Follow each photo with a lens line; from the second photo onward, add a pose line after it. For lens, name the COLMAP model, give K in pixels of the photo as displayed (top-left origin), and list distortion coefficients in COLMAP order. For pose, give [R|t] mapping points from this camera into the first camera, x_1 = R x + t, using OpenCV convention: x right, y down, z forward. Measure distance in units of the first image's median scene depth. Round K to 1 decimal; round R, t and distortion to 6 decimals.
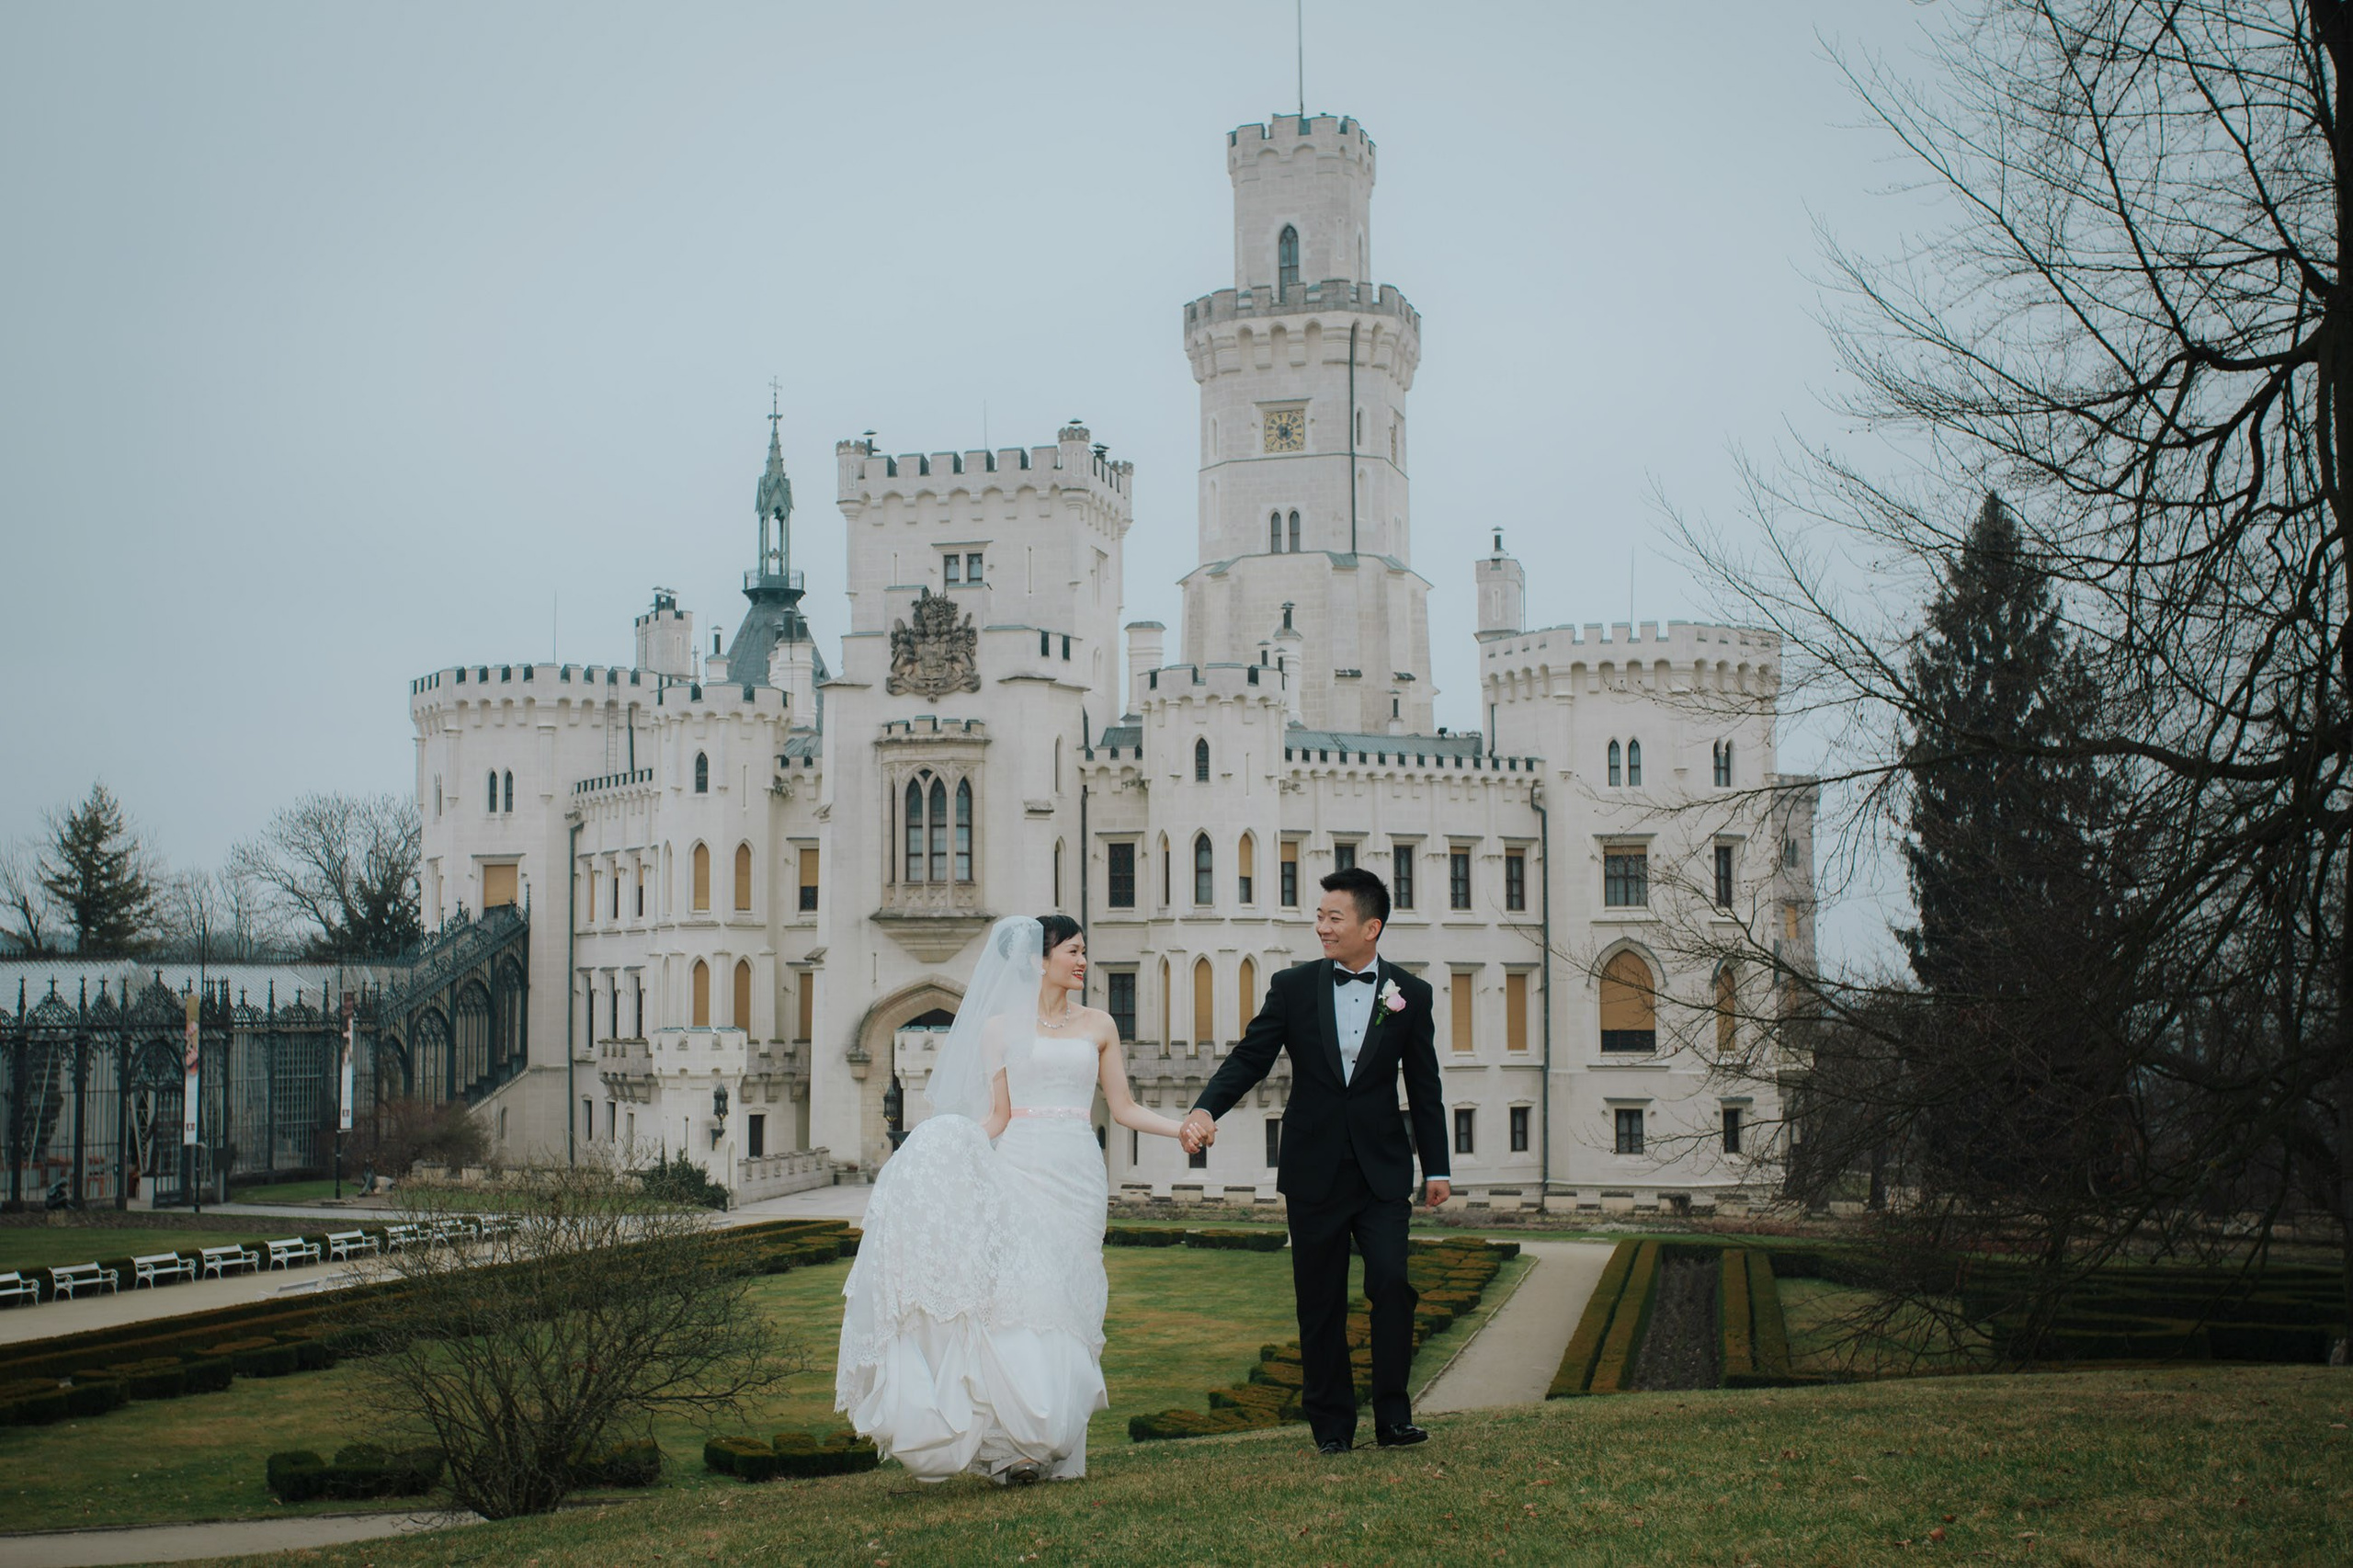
lens RADIAL K [[2650.4, 0, 1024.5], [0, 2650.4, 784.6], [0, 0, 1]] dist [0.006779, 0.000315]
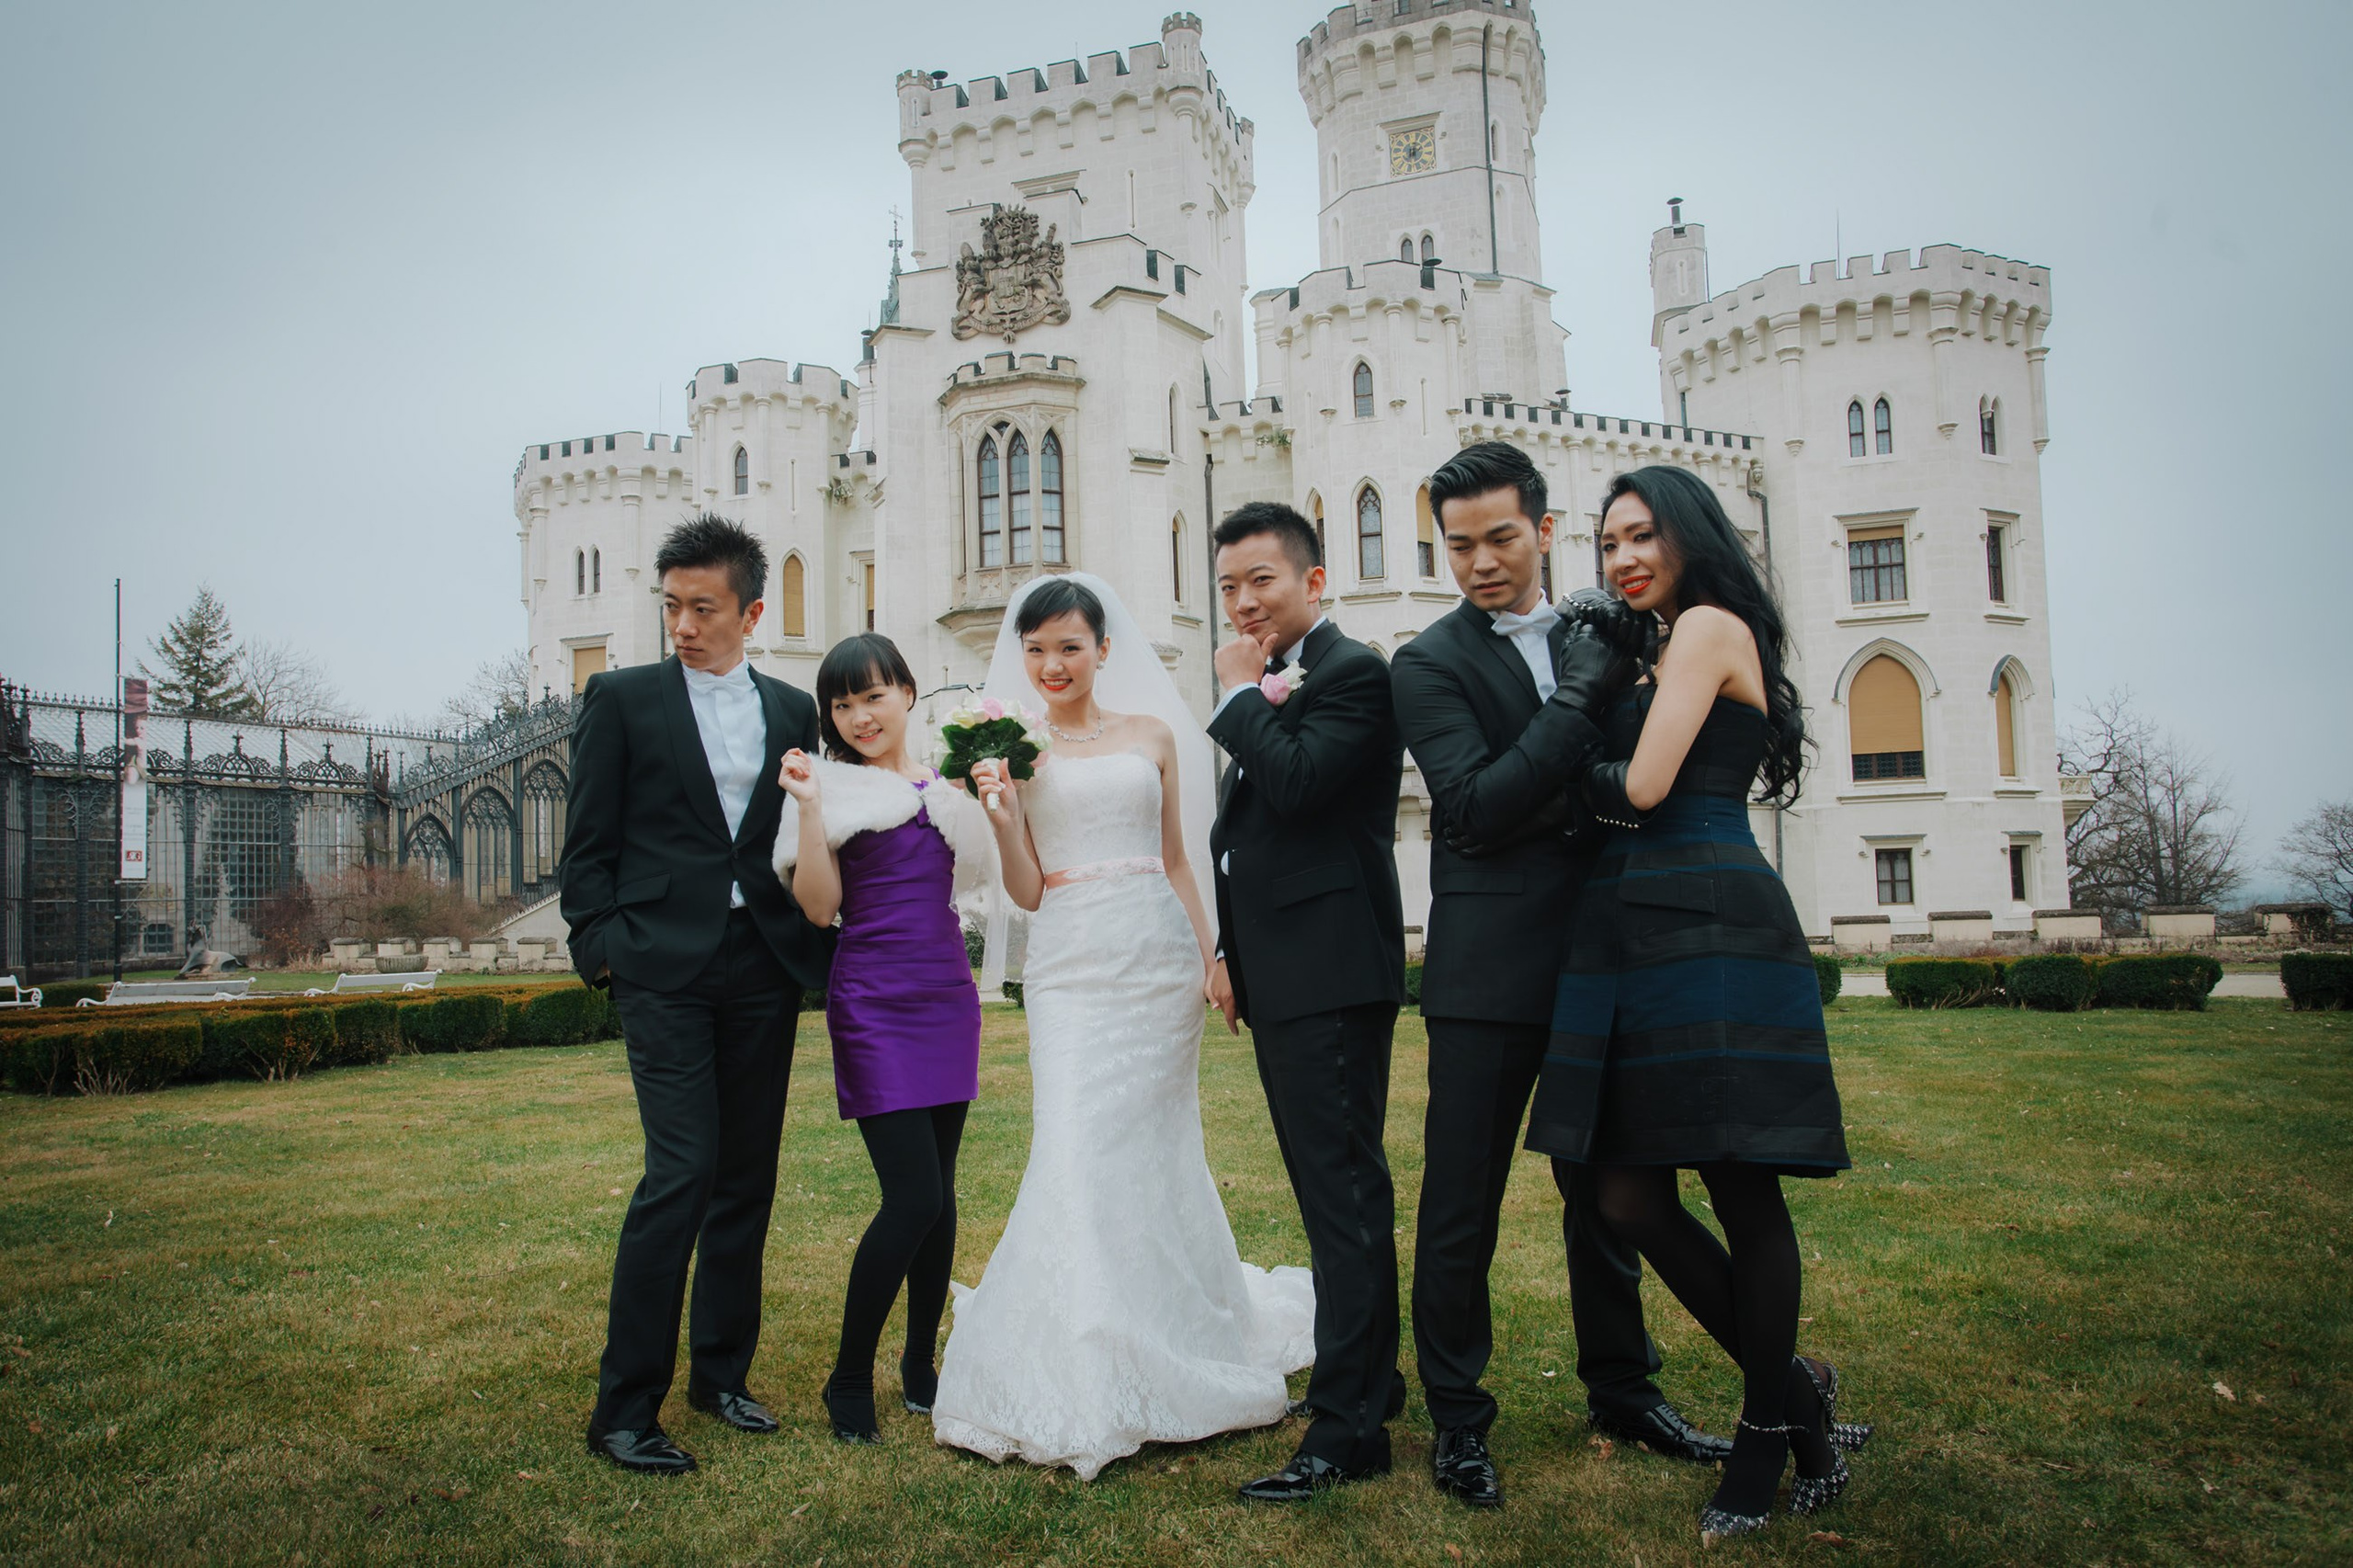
lens RADIAL K [[1560.1, 0, 1099.7], [0, 1560.1, 811.8], [0, 0, 1]] dist [-0.076543, 0.081344]
pose [[0.998562, -0.028466, -0.045428, 0.008143], [0.029454, 0.999341, 0.021235, 0.094385], [0.044793, -0.022542, 0.998742, 0.523880]]
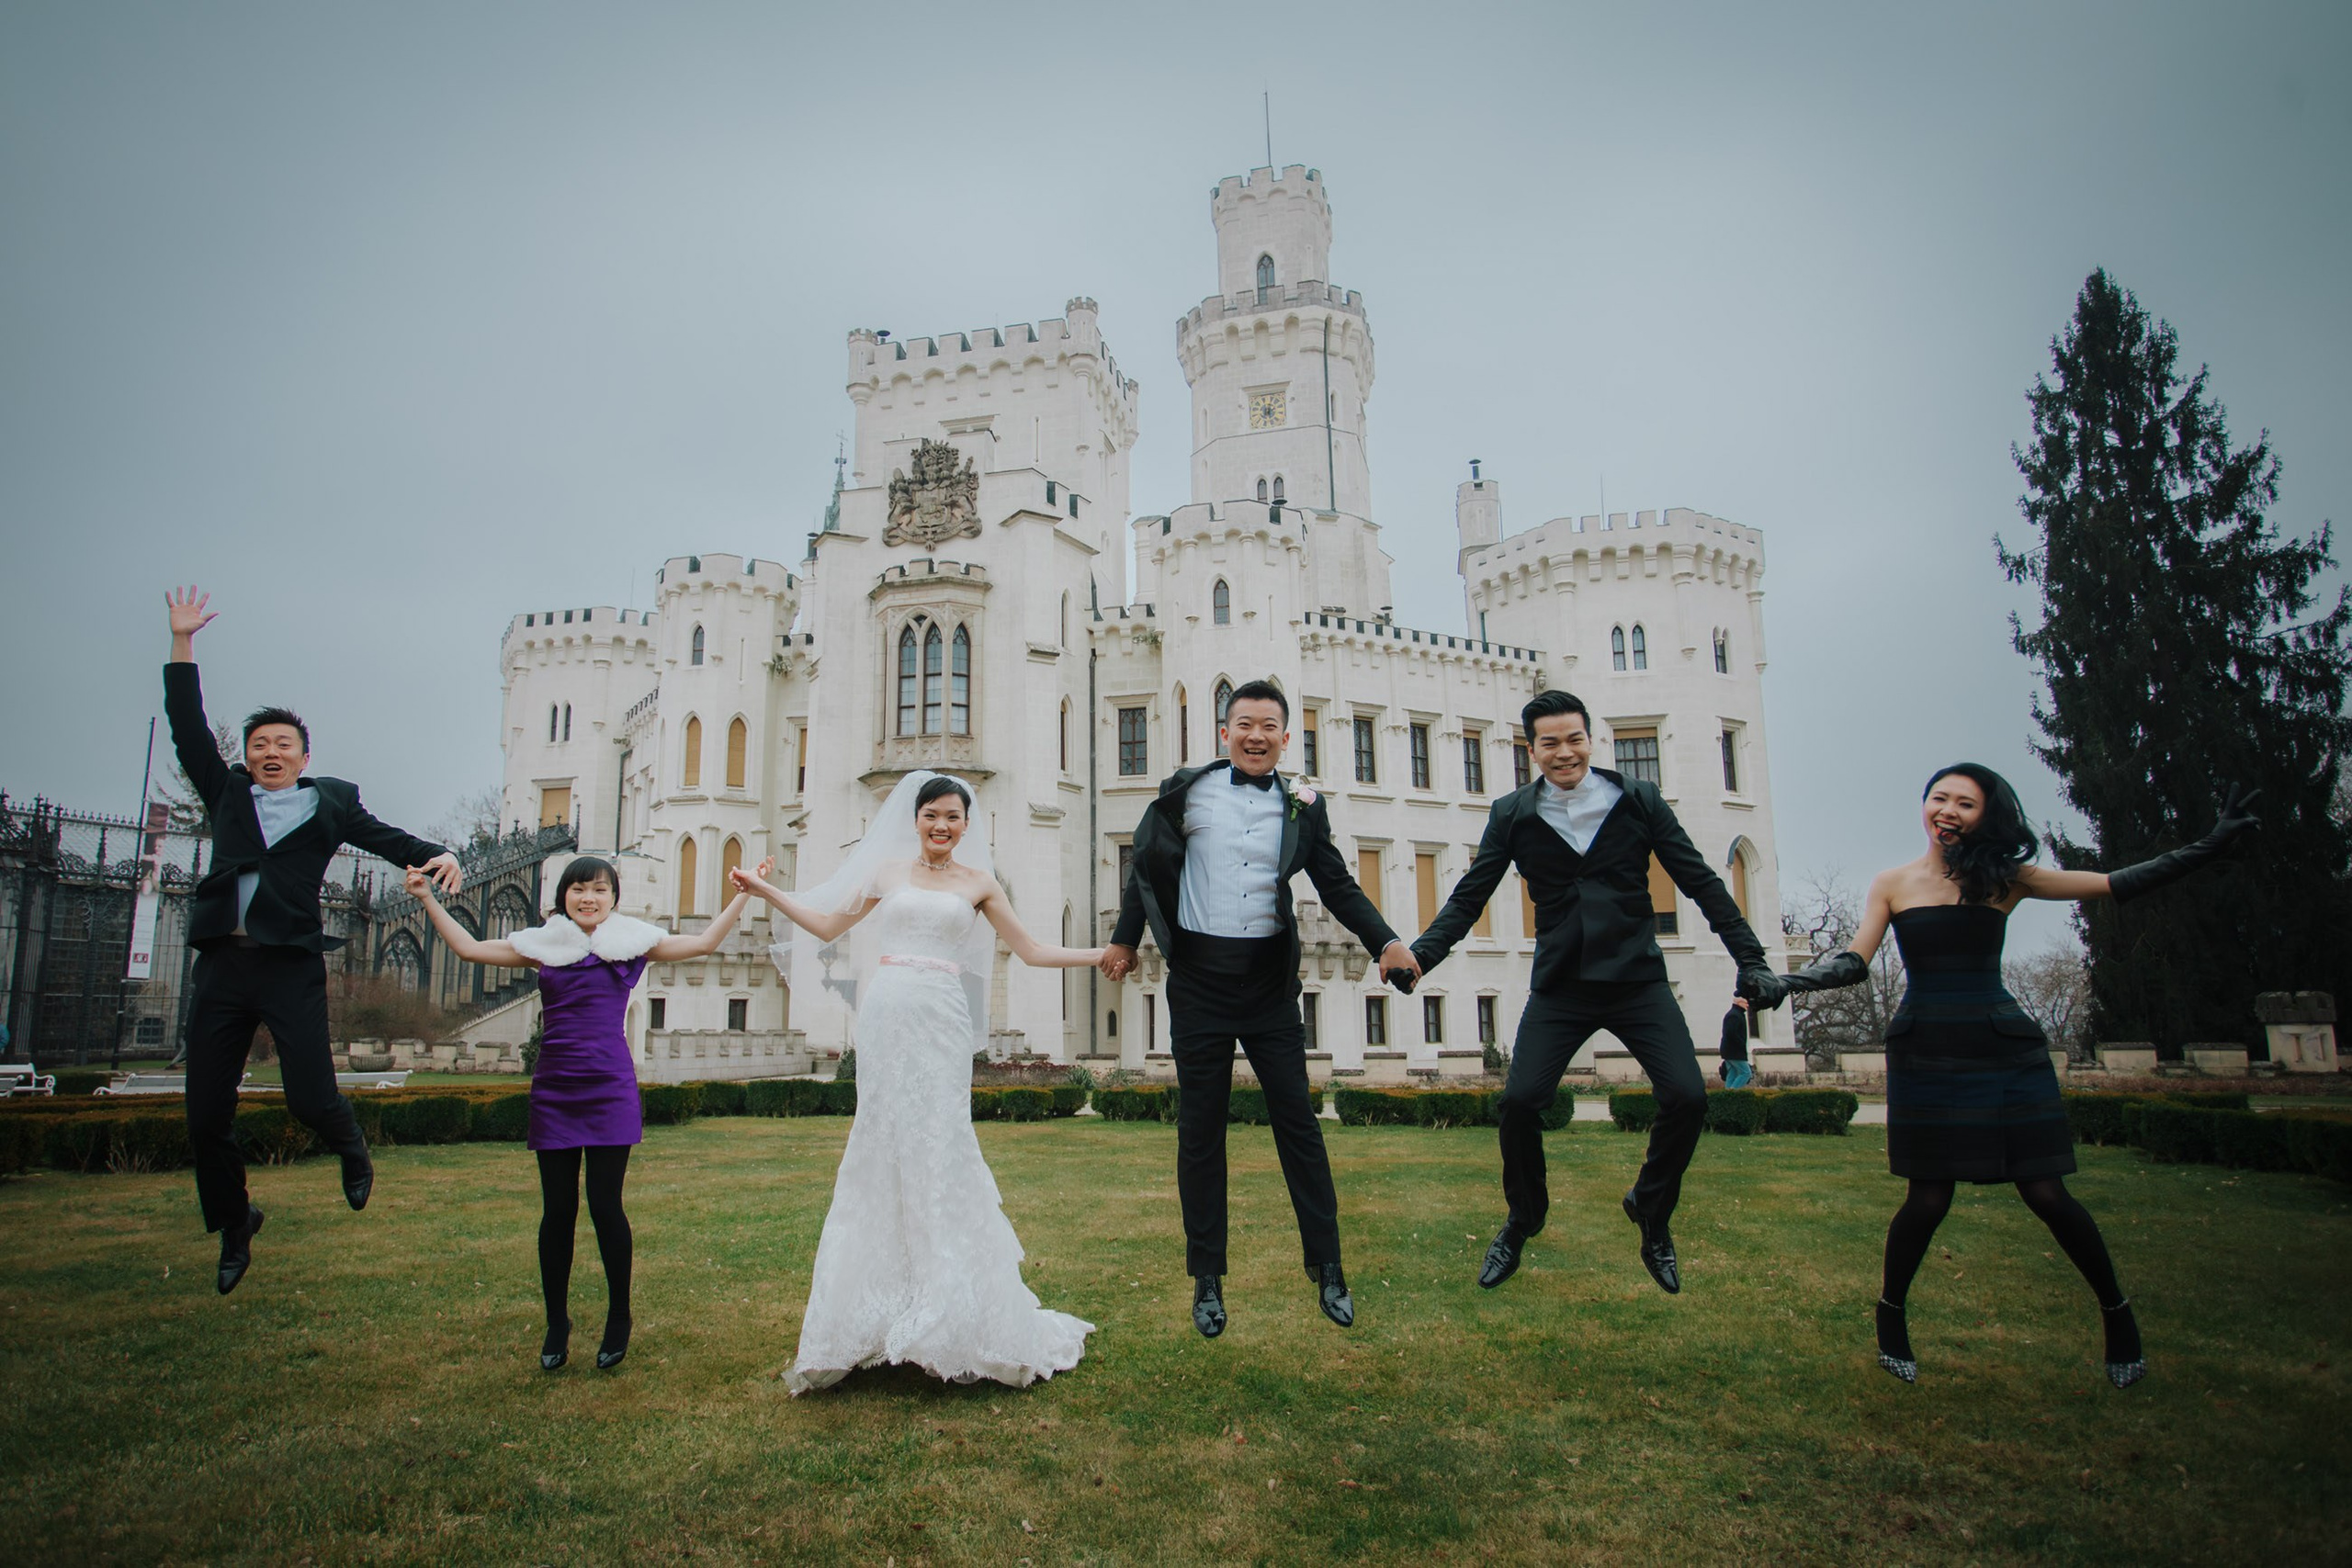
lens RADIAL K [[1348.3, 0, 1089.2], [0, 1348.3, 772.6], [0, 0, 1]] dist [-0.087164, 0.049082]
pose [[0.999739, 0.002189, 0.022754, 0.010268], [0.000190, 0.994574, -0.104029, 0.092847], [-0.022858, 0.104006, 0.994314, 0.516084]]
